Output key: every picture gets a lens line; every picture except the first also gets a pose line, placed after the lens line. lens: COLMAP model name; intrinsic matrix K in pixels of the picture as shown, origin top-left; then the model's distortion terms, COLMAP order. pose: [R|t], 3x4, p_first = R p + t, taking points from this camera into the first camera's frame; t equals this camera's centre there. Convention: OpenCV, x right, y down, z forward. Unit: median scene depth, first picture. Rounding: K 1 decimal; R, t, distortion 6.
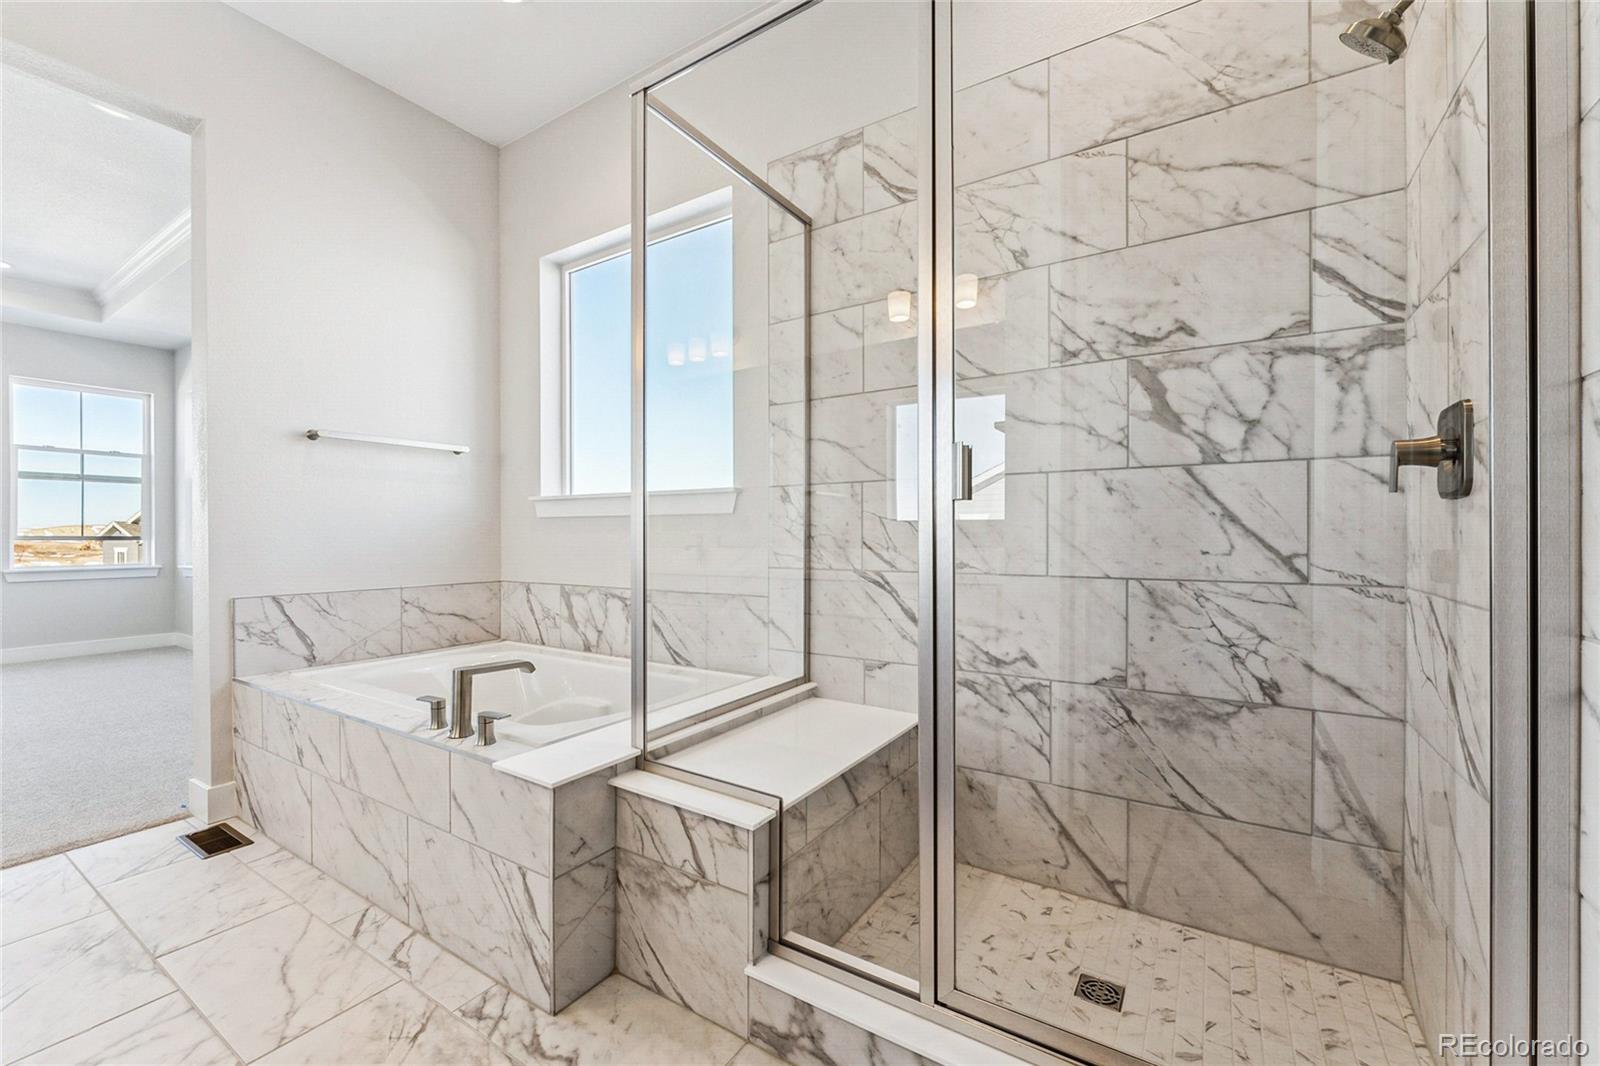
lens RADIAL K [[655.0, 0, 793.4], [0, 655.0, 540.2], [0, 0, 1]] dist [-0.001016, -0.000542]
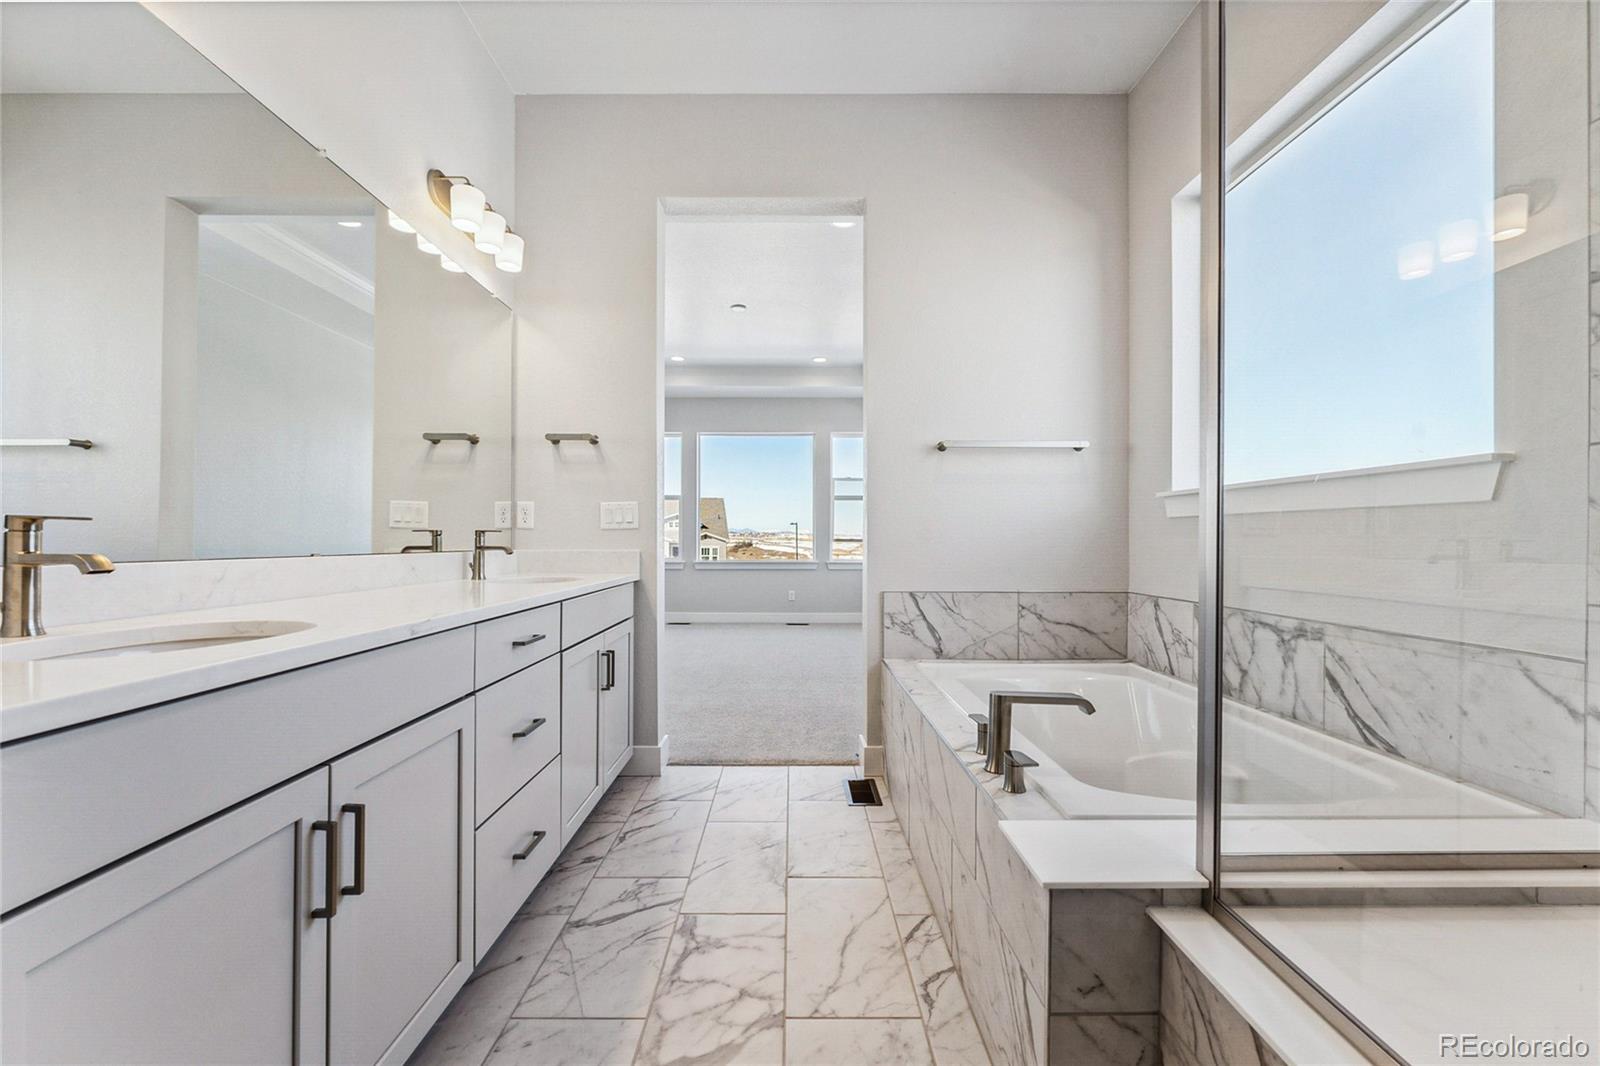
lens RADIAL K [[655.0, 0, 793.4], [0, 655.0, 540.2], [0, 0, 1]] dist [-0.001016, -0.000542]
pose [[0.544273, 0.004218, -0.838898, 0.054578], [-0.008925, 0.999960, -0.000762, -0.002201], [0.838861, 0.007902, 0.544289, 0.232269]]
